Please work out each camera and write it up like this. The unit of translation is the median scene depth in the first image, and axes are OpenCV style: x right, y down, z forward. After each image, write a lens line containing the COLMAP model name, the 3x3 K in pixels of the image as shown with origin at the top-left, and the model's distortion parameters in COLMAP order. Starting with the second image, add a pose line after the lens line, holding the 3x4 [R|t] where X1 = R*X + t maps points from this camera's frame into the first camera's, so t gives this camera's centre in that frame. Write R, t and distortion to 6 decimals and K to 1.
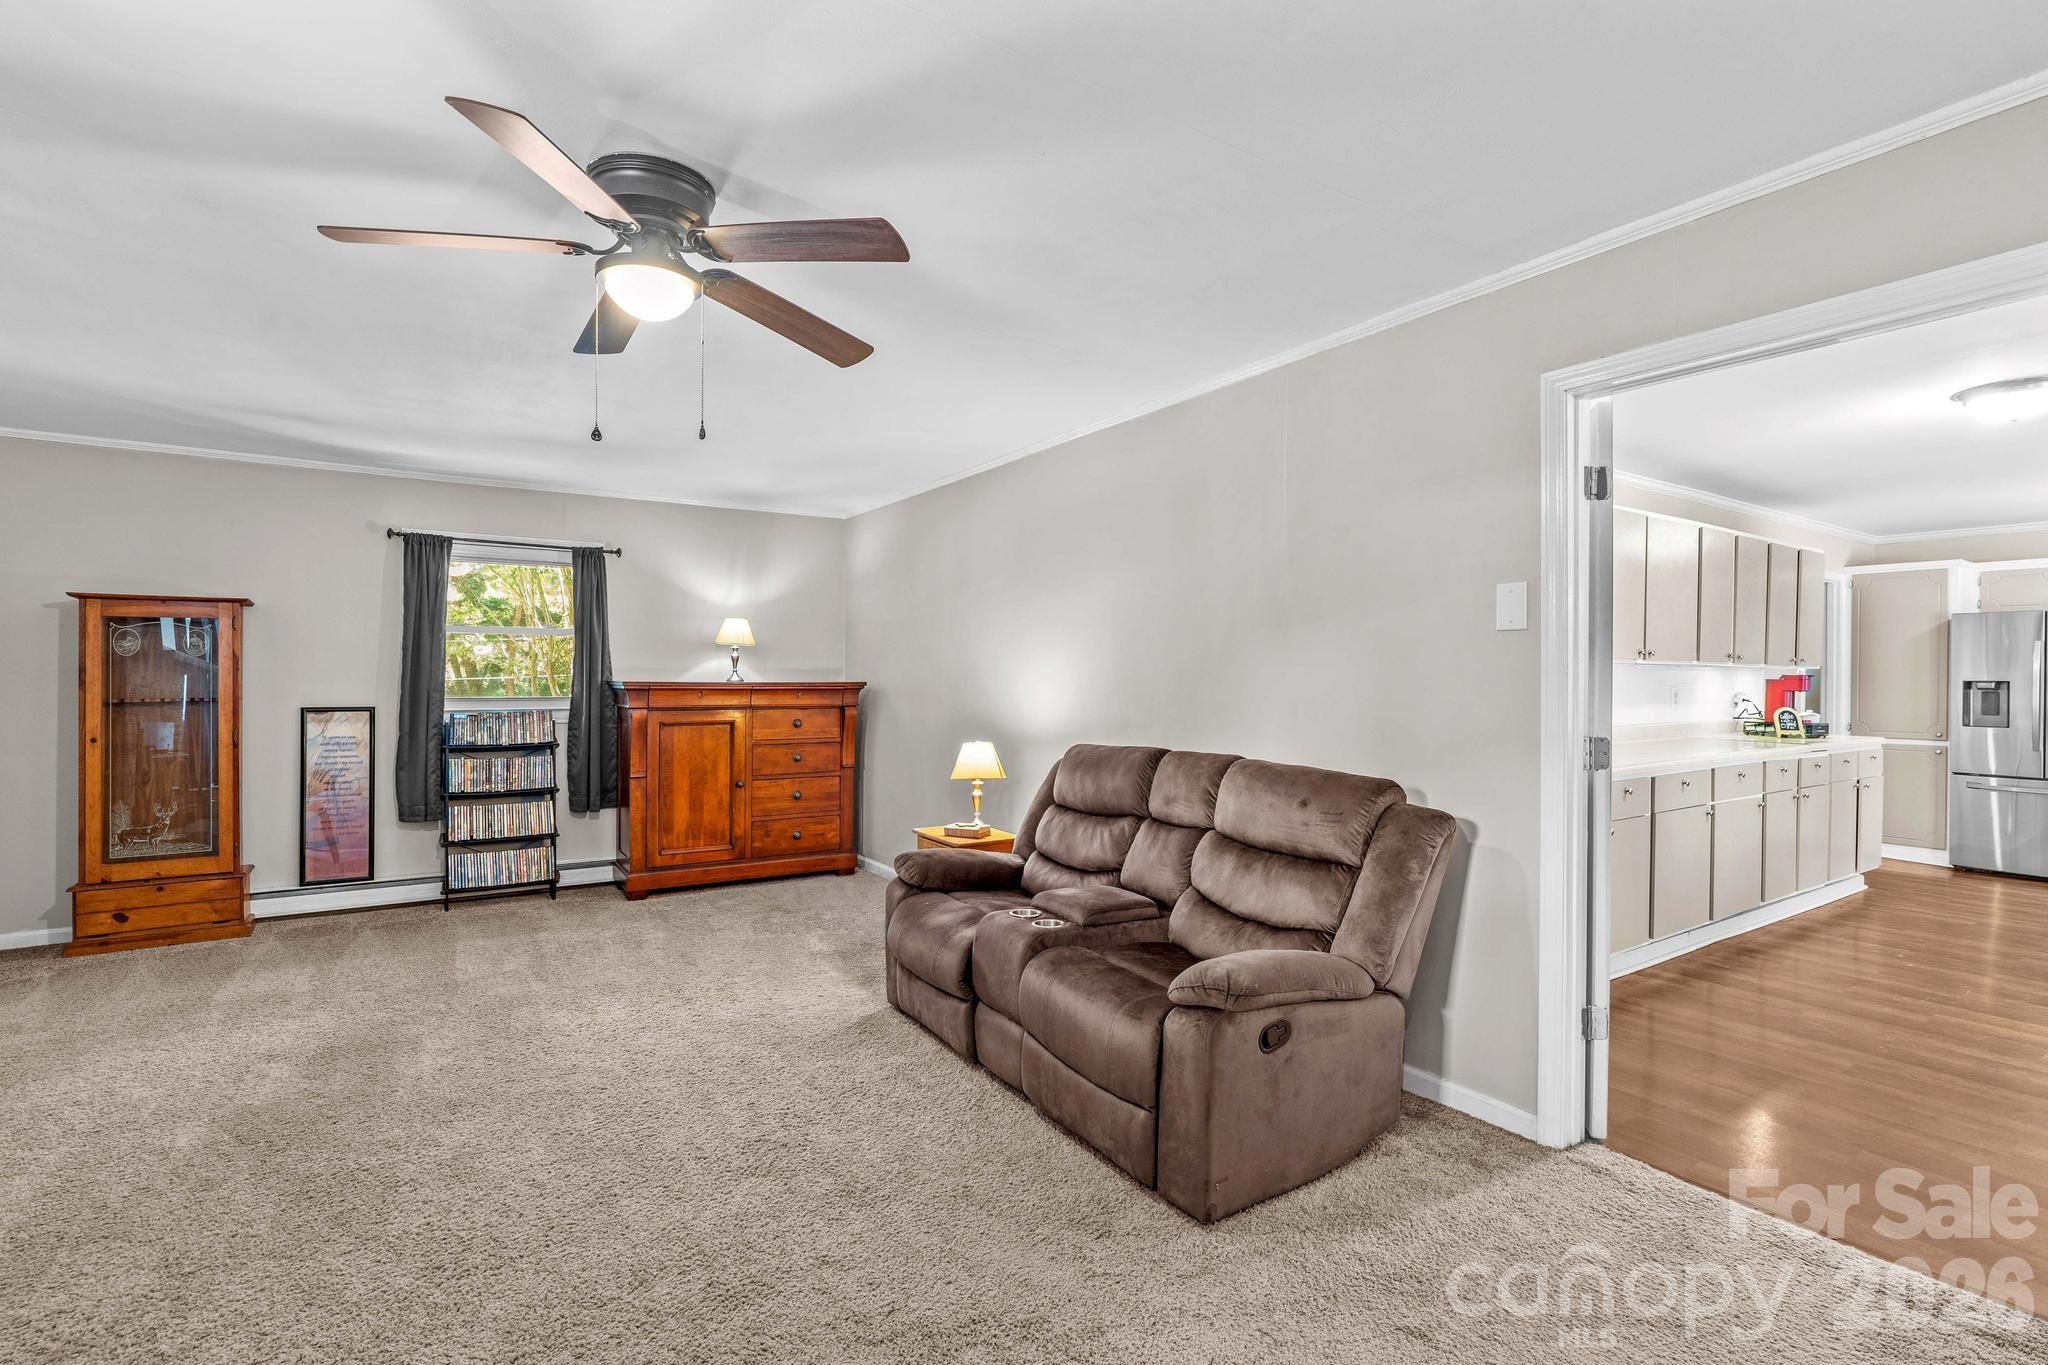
lens RADIAL K [[945.5, 0, 1015.1], [0, 945.5, 675.3], [0, 0, 1]] dist [-0.022132, 0.007065]
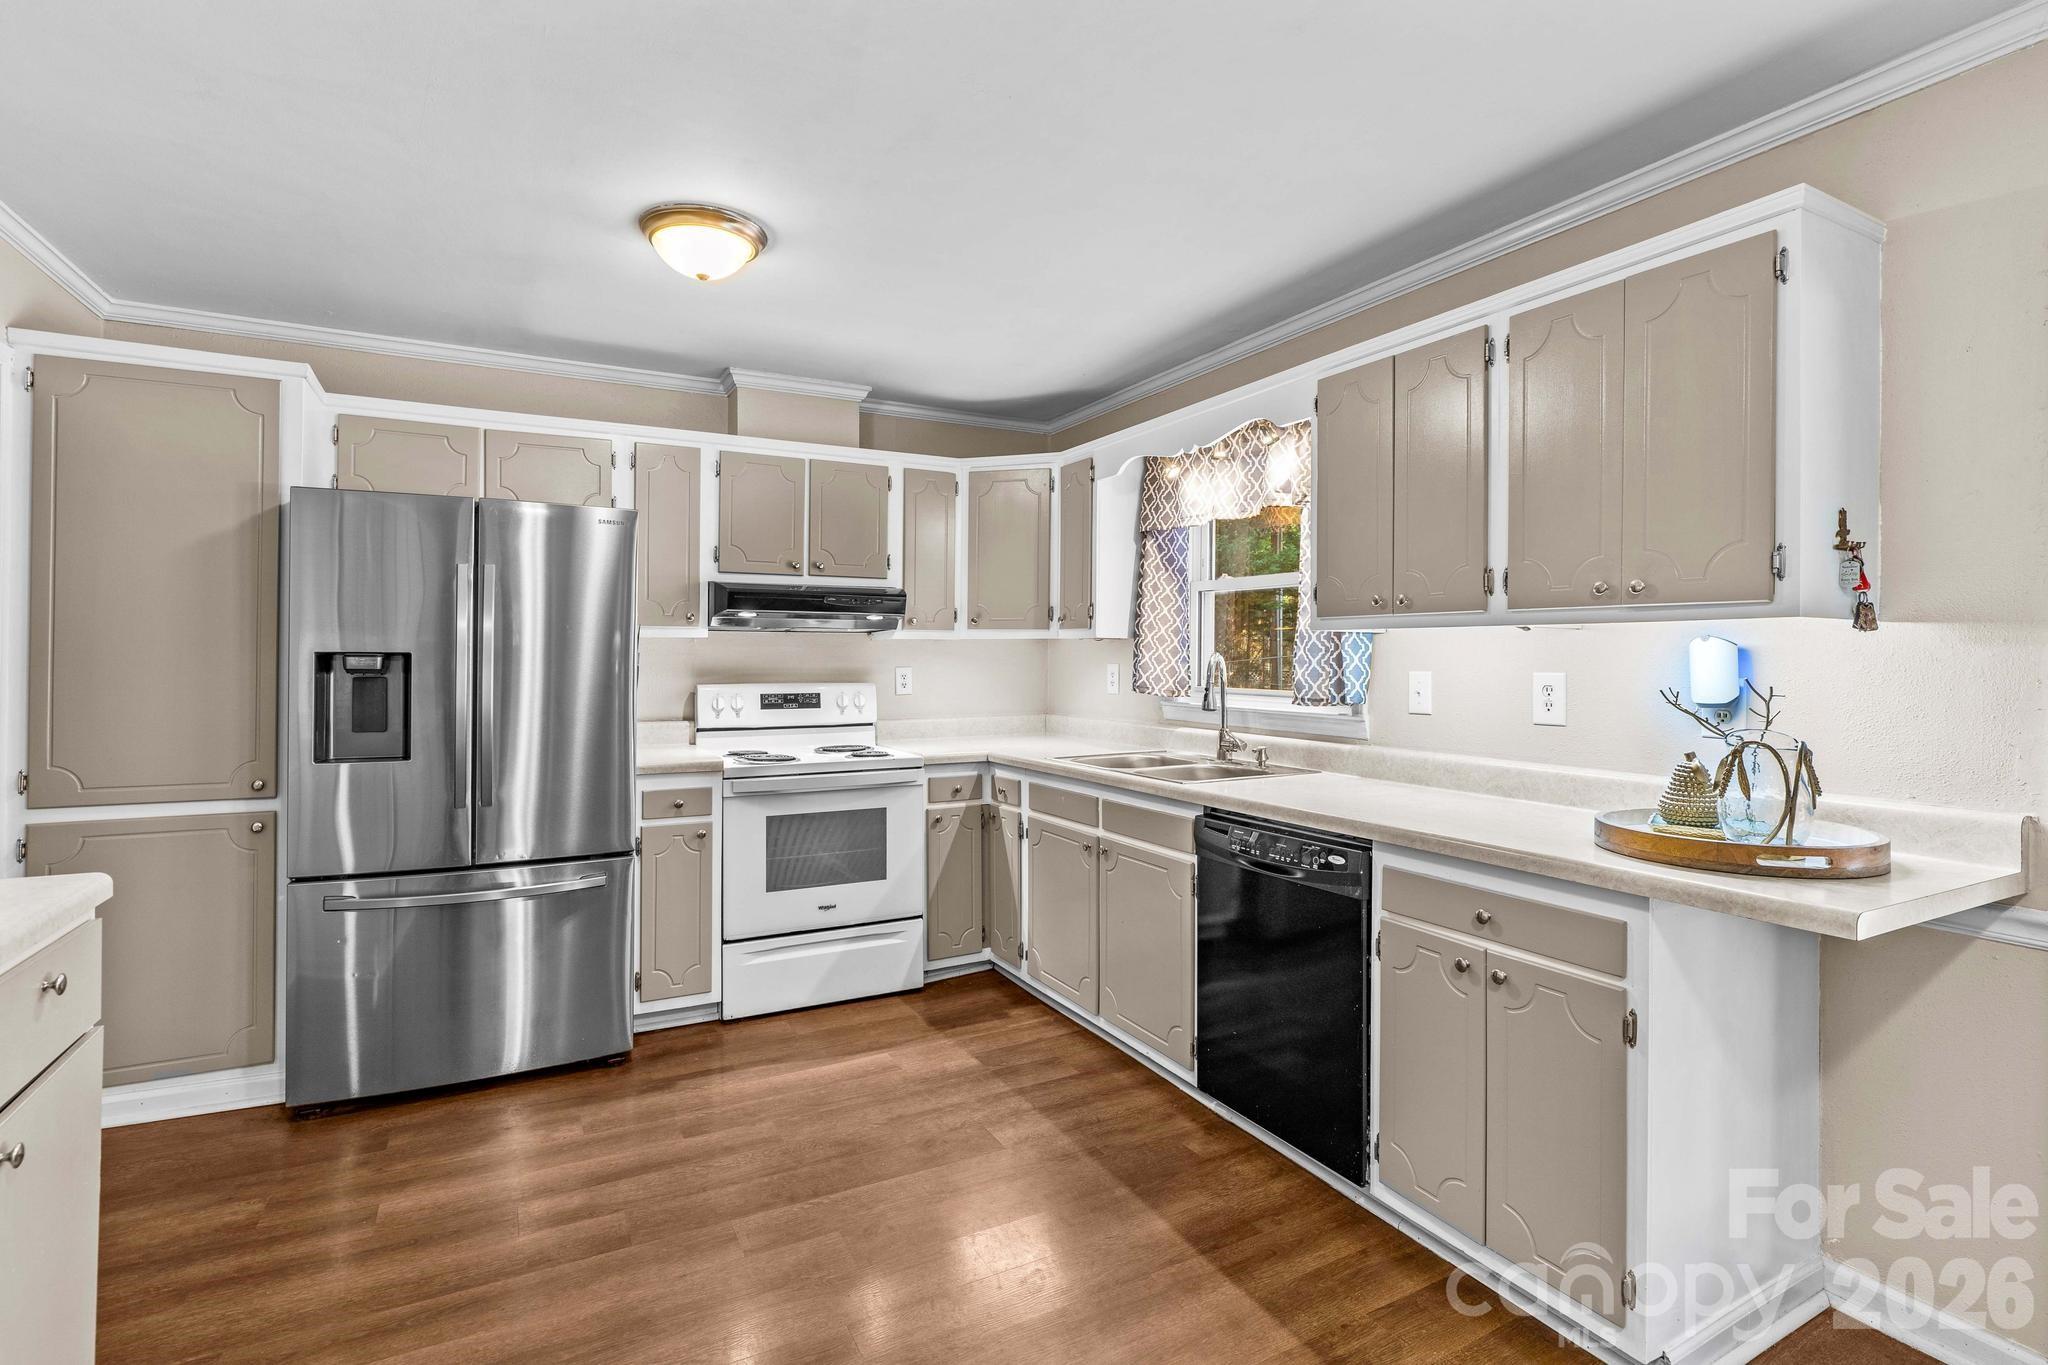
lens RADIAL K [[945.5, 0, 1000.6], [0, 945.5, 657.7], [0, 0, 1]] dist [-0.022132, 0.007065]
pose [[0.082338, -0.006534, 0.996583, 0.712660], [-0.004101, 0.999968, 0.006895, 0.005130], [-0.996596, -0.004655, 0.082308, 0.748843]]
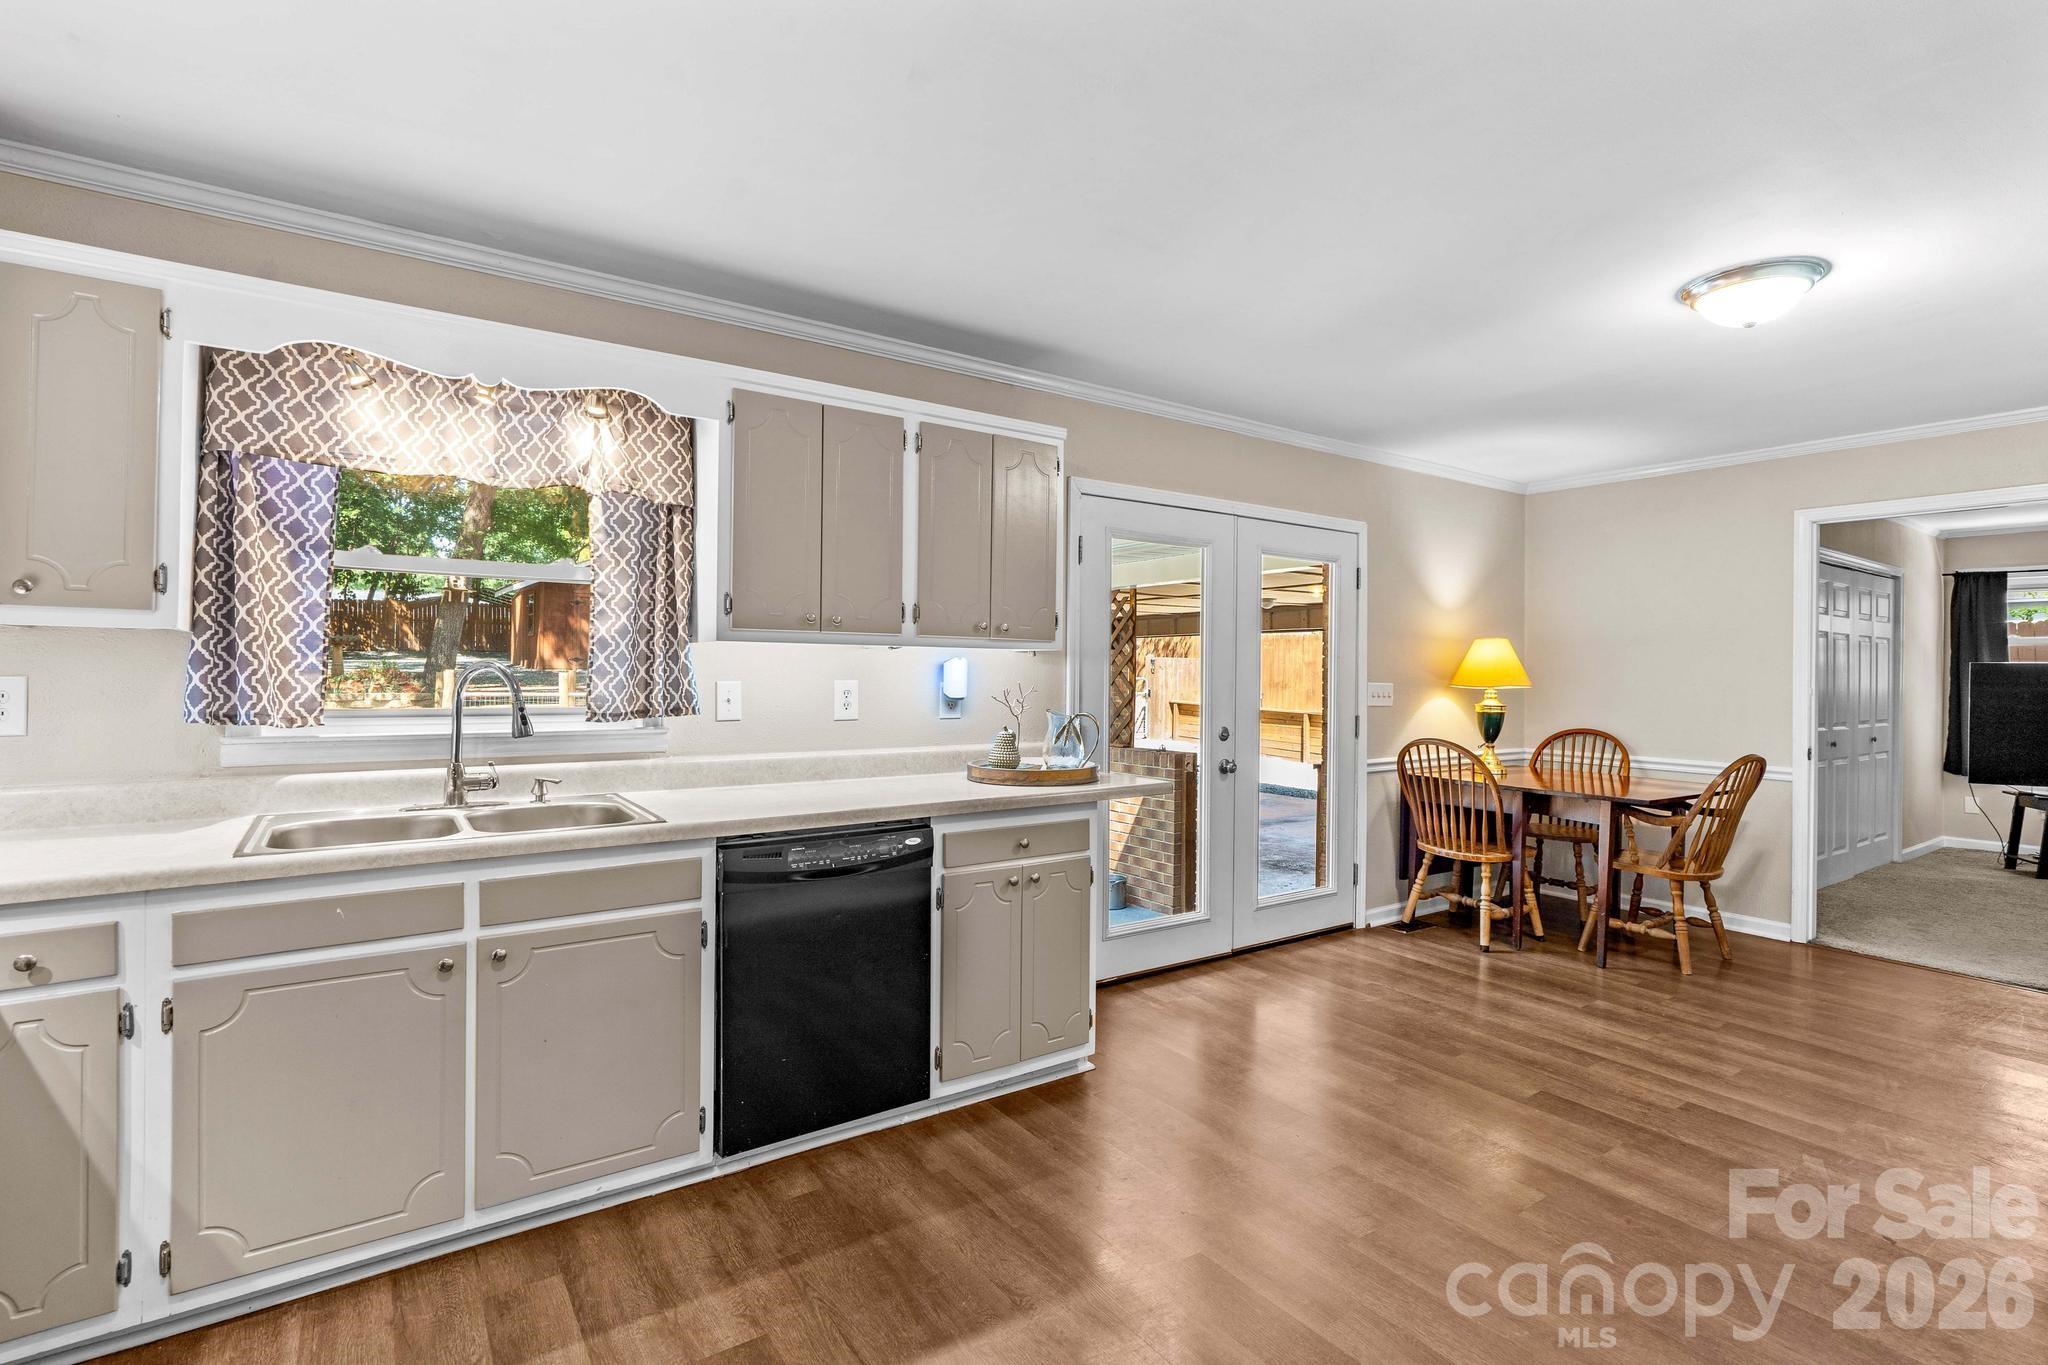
lens RADIAL K [[945.5, 0, 1011.9], [0, 945.5, 671.9], [0, 0, 1]] dist [-0.022132, 0.007065]
pose [[-0.999560, -0.015314, -0.025408, 1.054711], [-0.015387, 0.999878, 0.002695, 0.005640], [0.025364, 0.003085, -0.999674, 1.085541]]
